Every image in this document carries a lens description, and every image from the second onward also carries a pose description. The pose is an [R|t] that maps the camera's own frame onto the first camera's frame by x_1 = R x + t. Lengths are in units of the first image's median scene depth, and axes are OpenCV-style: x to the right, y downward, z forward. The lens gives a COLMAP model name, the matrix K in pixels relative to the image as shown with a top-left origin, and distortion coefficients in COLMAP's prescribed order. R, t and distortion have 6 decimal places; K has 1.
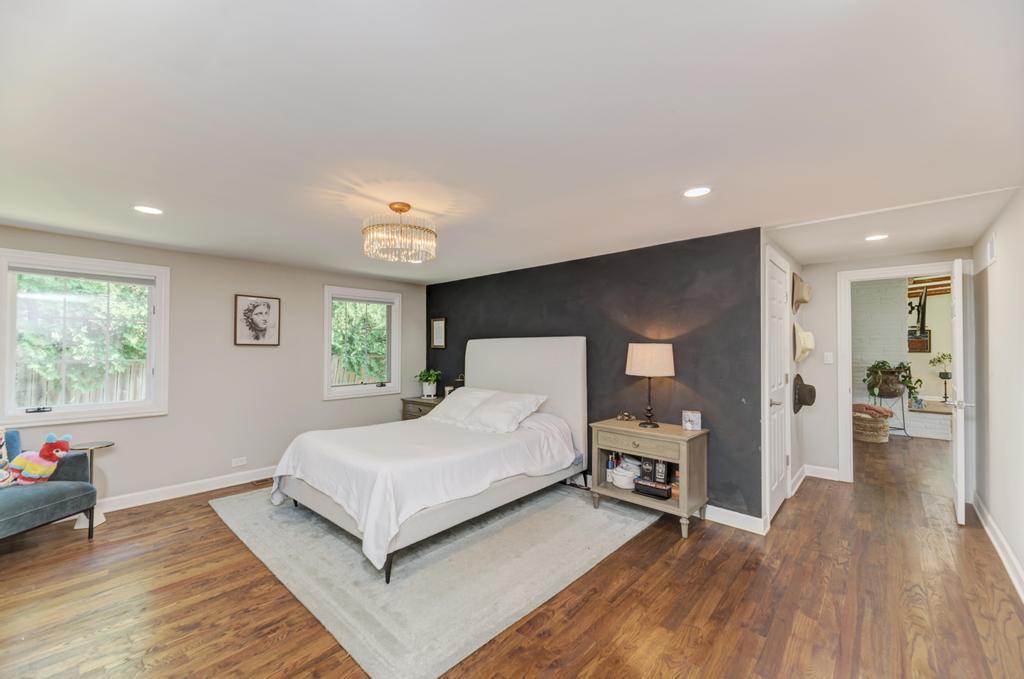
lens RADIAL K [[410.5, 0, 511.1], [0, 410.5, 341.8], [0, 0, 1]] dist [0.003477, 0.000027]
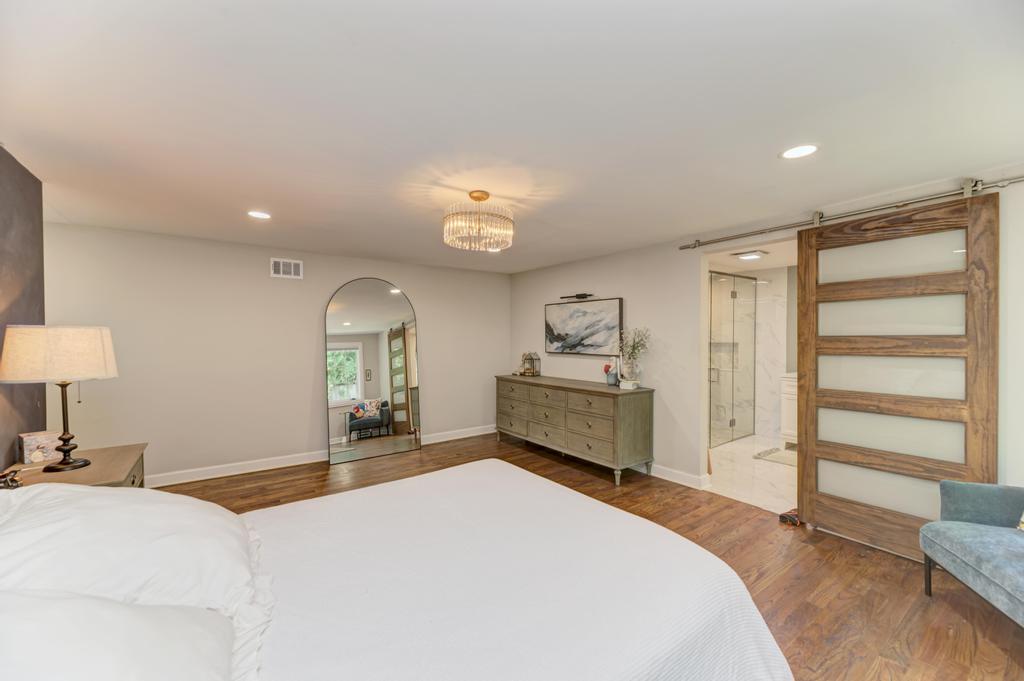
lens RADIAL K [[410.5, 0, 511.1], [0, 410.5, 342.8], [0, 0, 1]] dist [0.003477, 0.000027]
pose [[-0.978900, -0.005945, 0.204254, -0.325578], [-0.006090, 0.999981, -0.000084, 0.020539], [-0.204250, -0.001326, -0.978918, 1.152977]]
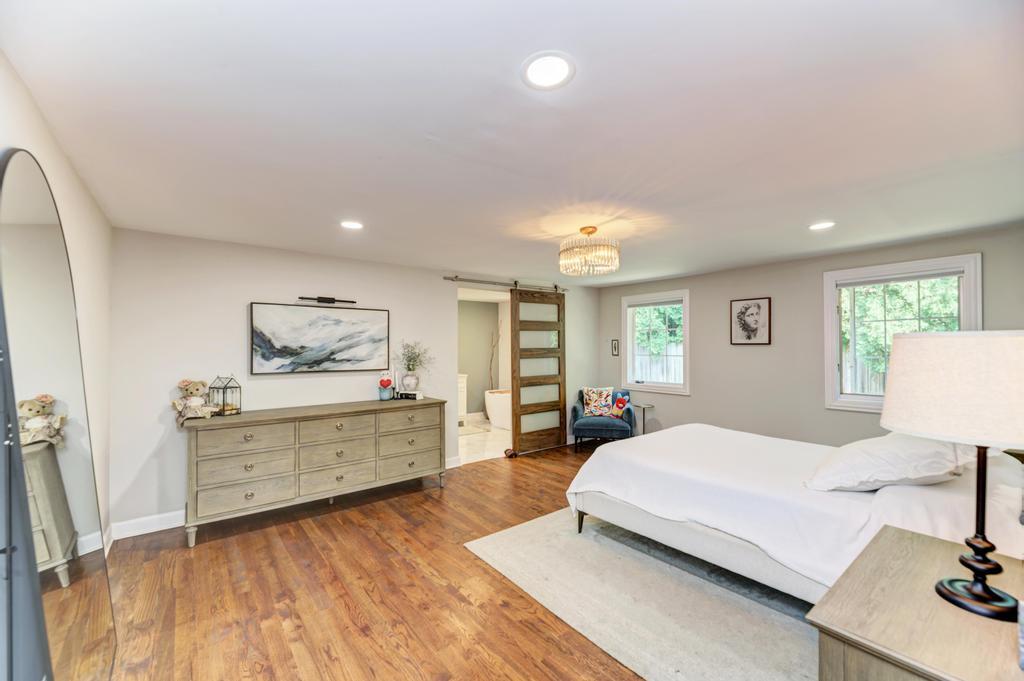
lens RADIAL K [[410.5, 0, 511.1], [0, 410.5, 342.8], [0, 0, 1]] dist [0.003477, 0.000027]
pose [[-0.164540, -0.012972, -0.986285, 0.550558], [0.019976, 0.999665, -0.016481, 0.009480], [0.986168, -0.022414, -0.164226, 0.564324]]
